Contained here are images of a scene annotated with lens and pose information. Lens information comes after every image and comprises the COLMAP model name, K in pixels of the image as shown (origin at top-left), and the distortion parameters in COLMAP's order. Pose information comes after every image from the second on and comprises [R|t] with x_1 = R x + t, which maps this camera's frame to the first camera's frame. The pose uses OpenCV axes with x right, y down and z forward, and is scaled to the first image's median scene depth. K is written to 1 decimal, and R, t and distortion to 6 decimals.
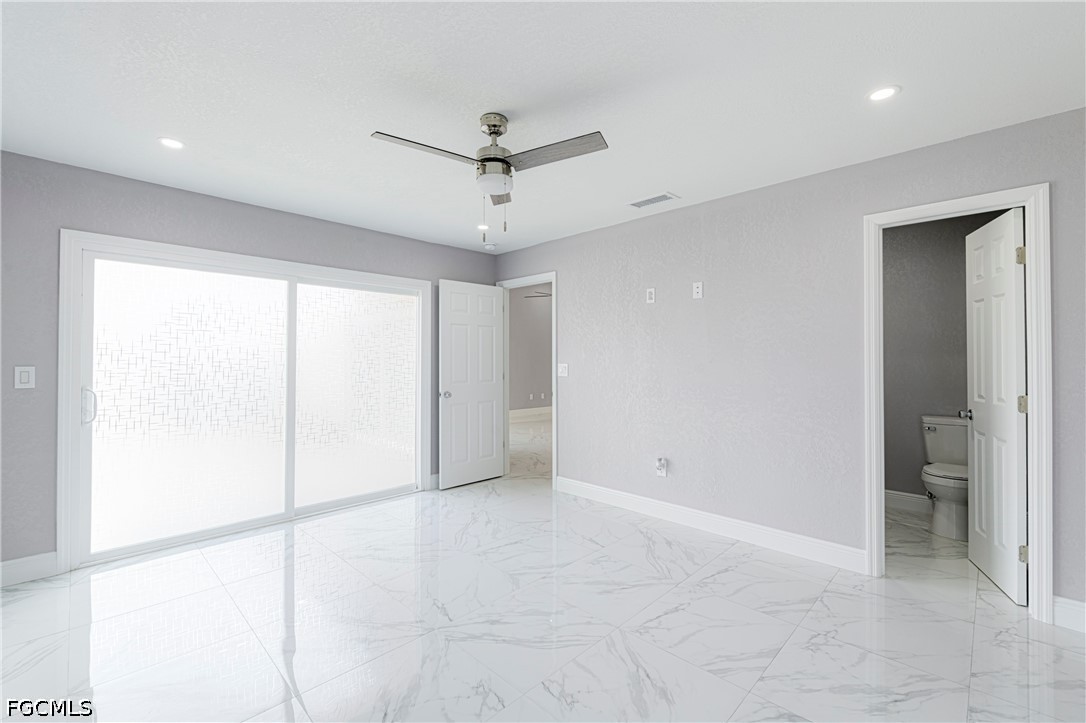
lens RADIAL K [[475.9, 0, 541.3], [0, 475.9, 354.3], [0, 0, 1]] dist [-0.009157, -0.000320]
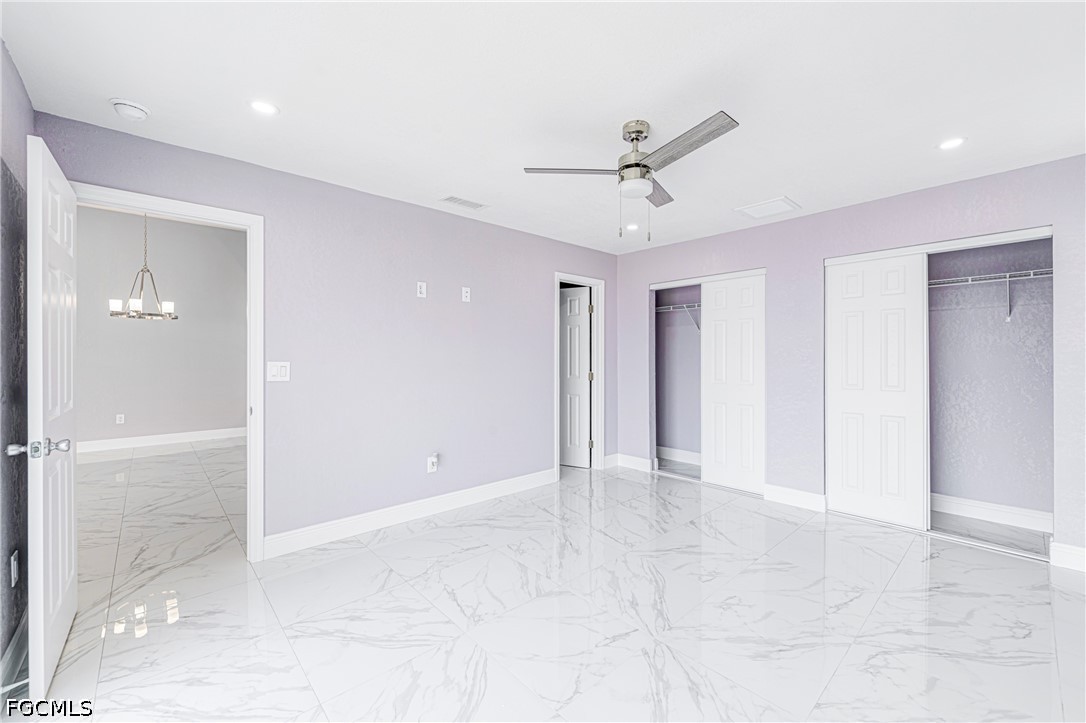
lens RADIAL K [[444.0, 0, 556.4], [0, 444.0, 358.9], [0, 0, 1]] dist [0.000722, -0.000042]
pose [[0.009048, -0.002354, 0.999956, -0.869596], [-0.011226, 0.999934, 0.002456, 0.015316], [-0.999896, -0.011248, 0.009021, 0.934349]]
